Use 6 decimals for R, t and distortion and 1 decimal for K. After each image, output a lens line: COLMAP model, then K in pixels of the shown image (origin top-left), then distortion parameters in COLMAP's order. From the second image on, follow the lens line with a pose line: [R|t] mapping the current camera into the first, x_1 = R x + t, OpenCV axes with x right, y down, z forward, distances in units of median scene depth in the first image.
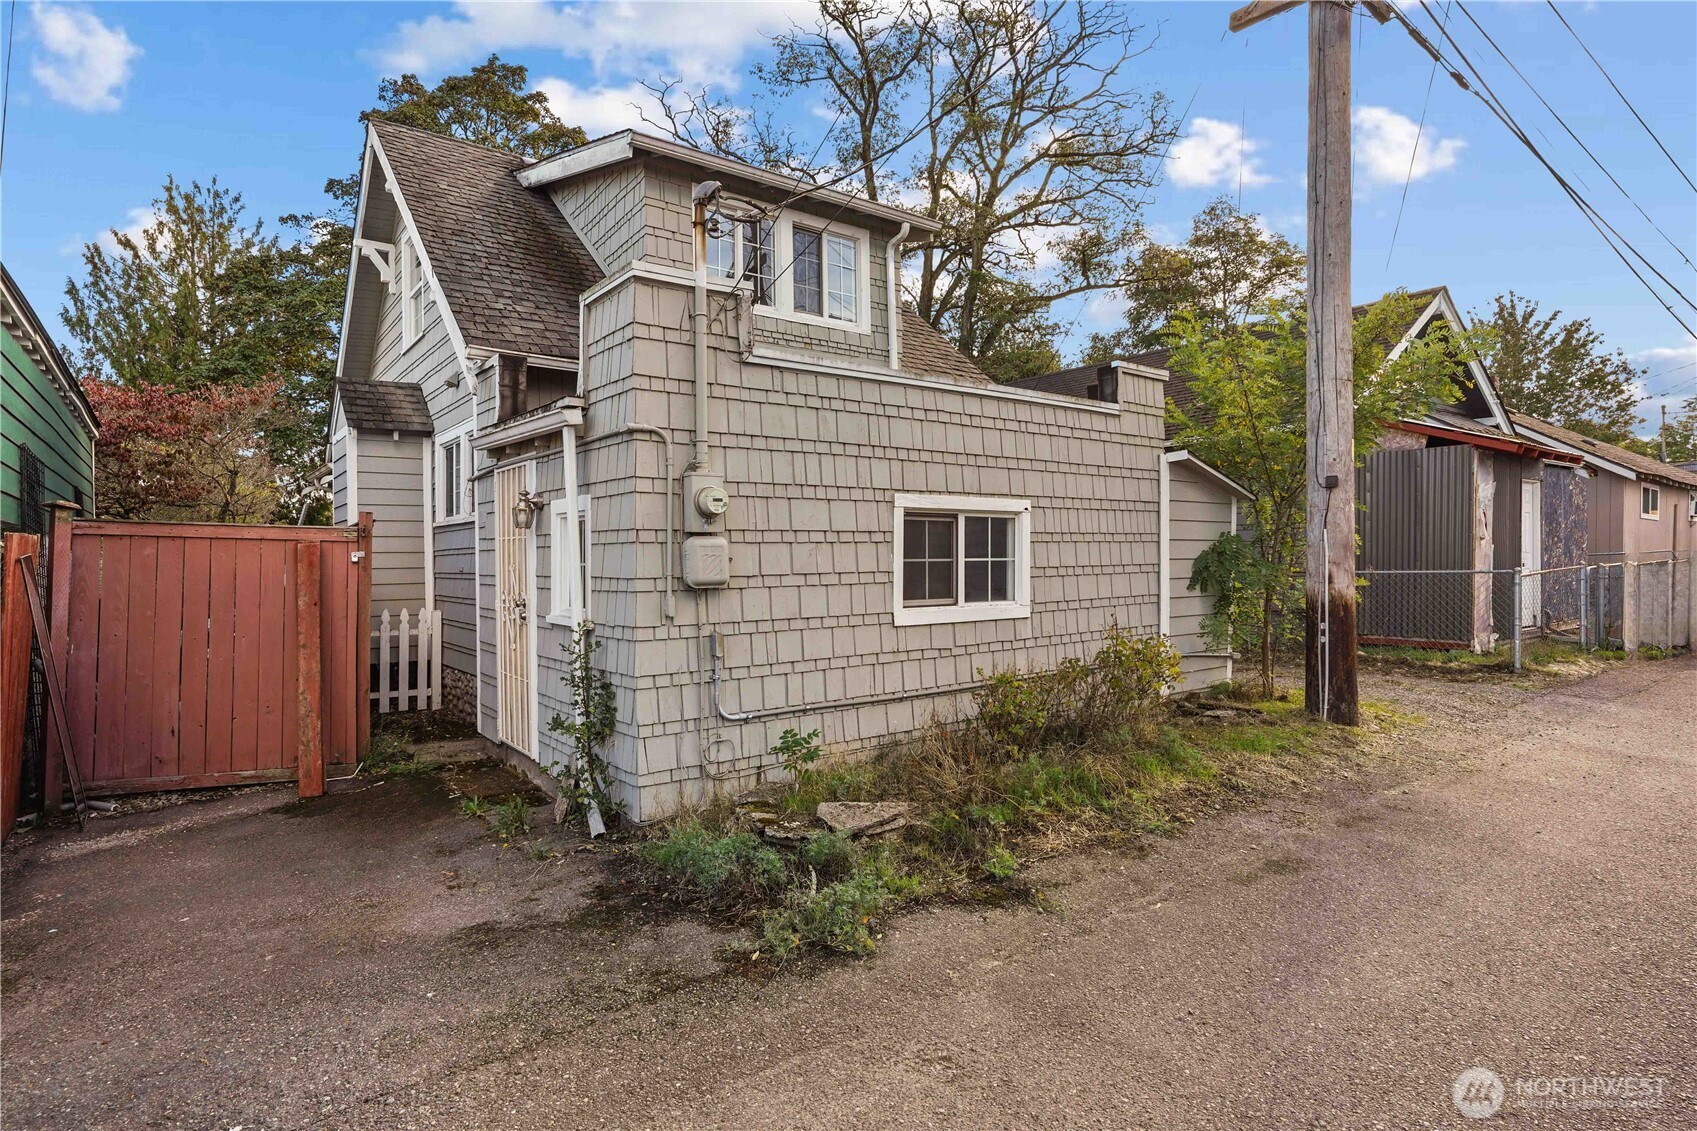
lens RADIAL K [[878.7, 0, 845.1], [0, 878.7, 572.9], [0, 0, 1]] dist [0.000164, 0.012810]
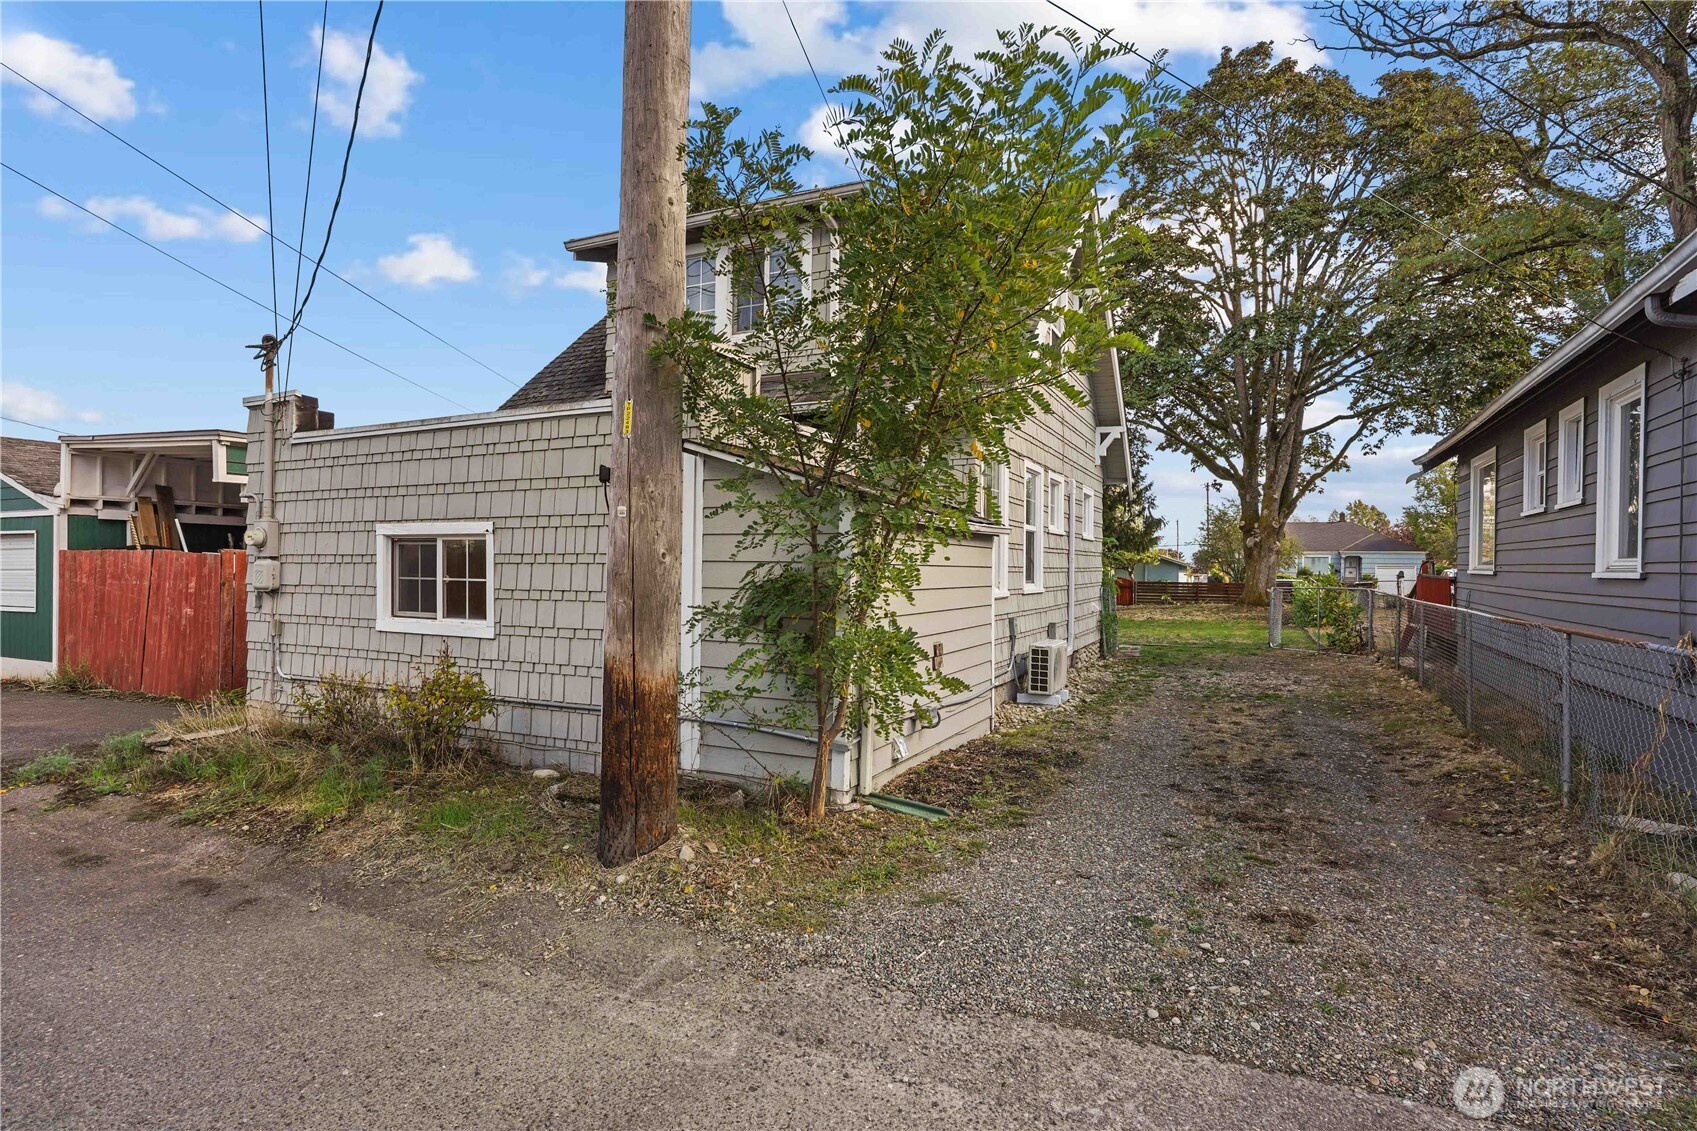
lens RADIAL K [[878.7, 0, 845.1], [0, 878.7, 572.9], [0, 0, 1]] dist [0.000164, 0.012810]
pose [[0.424221, 0.019287, -0.905353, 1.371629], [-0.028702, 0.999557, 0.007844, -0.046626], [0.905104, 0.022658, 0.424587, 1.000730]]
